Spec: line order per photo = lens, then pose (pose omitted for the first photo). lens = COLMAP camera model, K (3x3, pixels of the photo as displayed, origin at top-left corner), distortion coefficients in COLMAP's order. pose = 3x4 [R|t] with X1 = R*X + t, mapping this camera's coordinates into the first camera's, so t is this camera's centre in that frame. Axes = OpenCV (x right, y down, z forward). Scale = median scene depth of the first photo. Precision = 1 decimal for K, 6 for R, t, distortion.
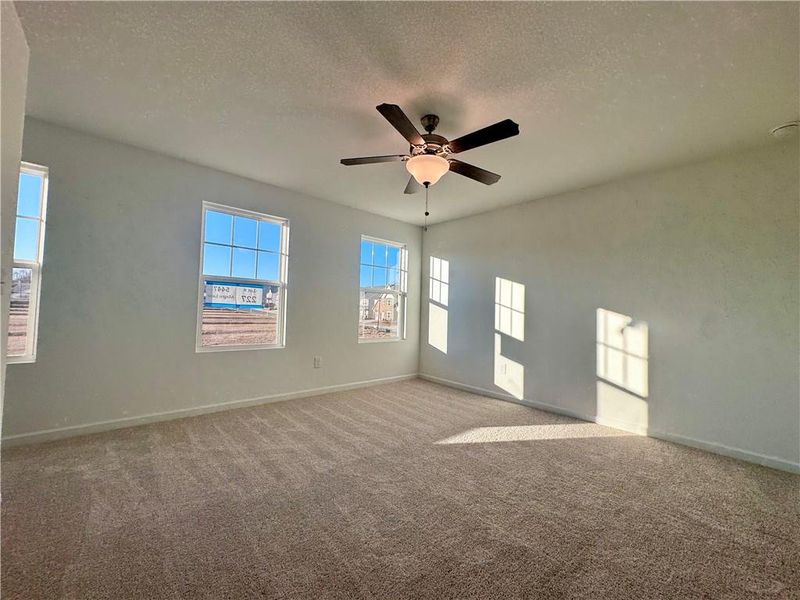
lens RADIAL K [[318.4, 0, 399.2], [0, 318.4, 299.7], [0, 0, 1]] dist [-0.001713, 0.000407]
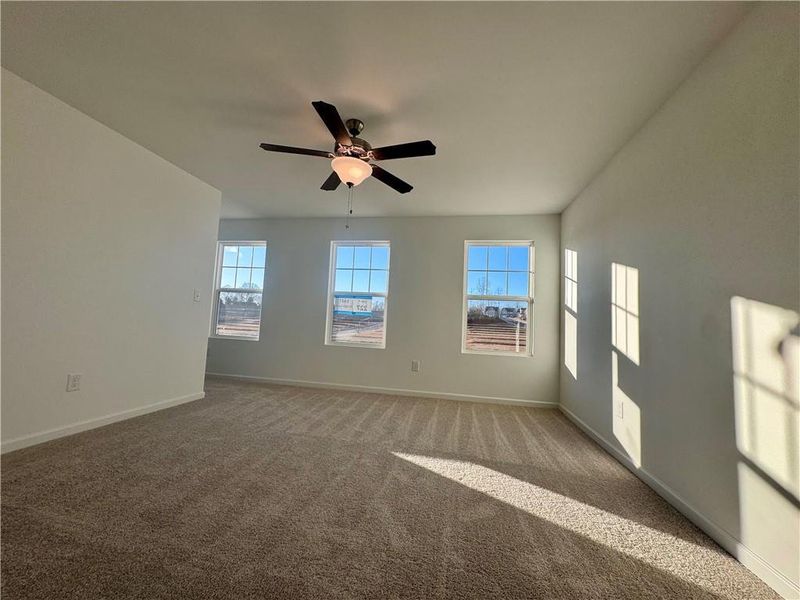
lens RADIAL K [[318.4, 0, 400.9], [0, 318.4, 299.8], [0, 0, 1]] dist [-0.001713, 0.000407]
pose [[0.619410, -0.056639, -0.783022, 0.653661], [-0.003127, 0.997208, -0.074606, 0.062649], [0.785062, 0.048660, 0.617503, 0.329480]]
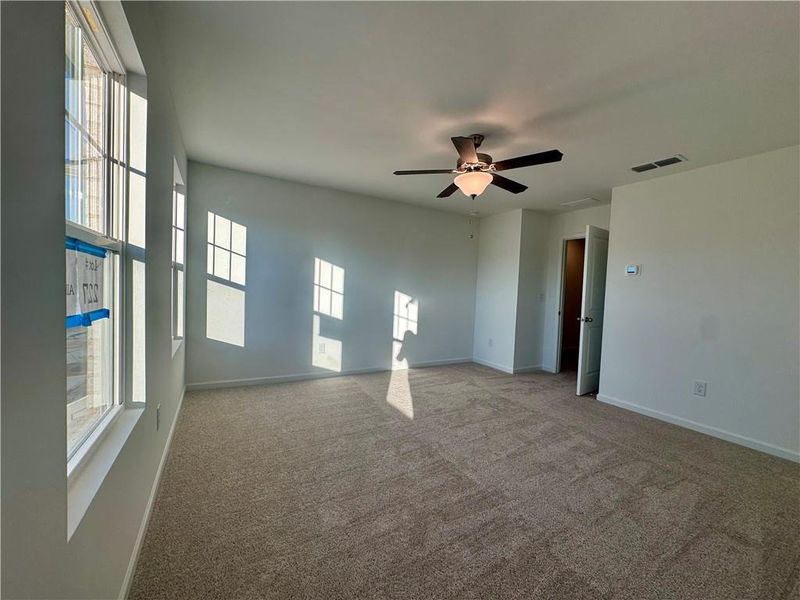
lens RADIAL K [[318.4, 0, 401.0], [0, 318.4, 297.0], [0, 0, 1]] dist [-0.001713, 0.000407]
pose [[0.209262, -0.050236, 0.976568, -0.724236], [-0.066363, 0.995647, 0.065438, -0.038399], [-0.975605, -0.078501, 0.205017, 0.649013]]
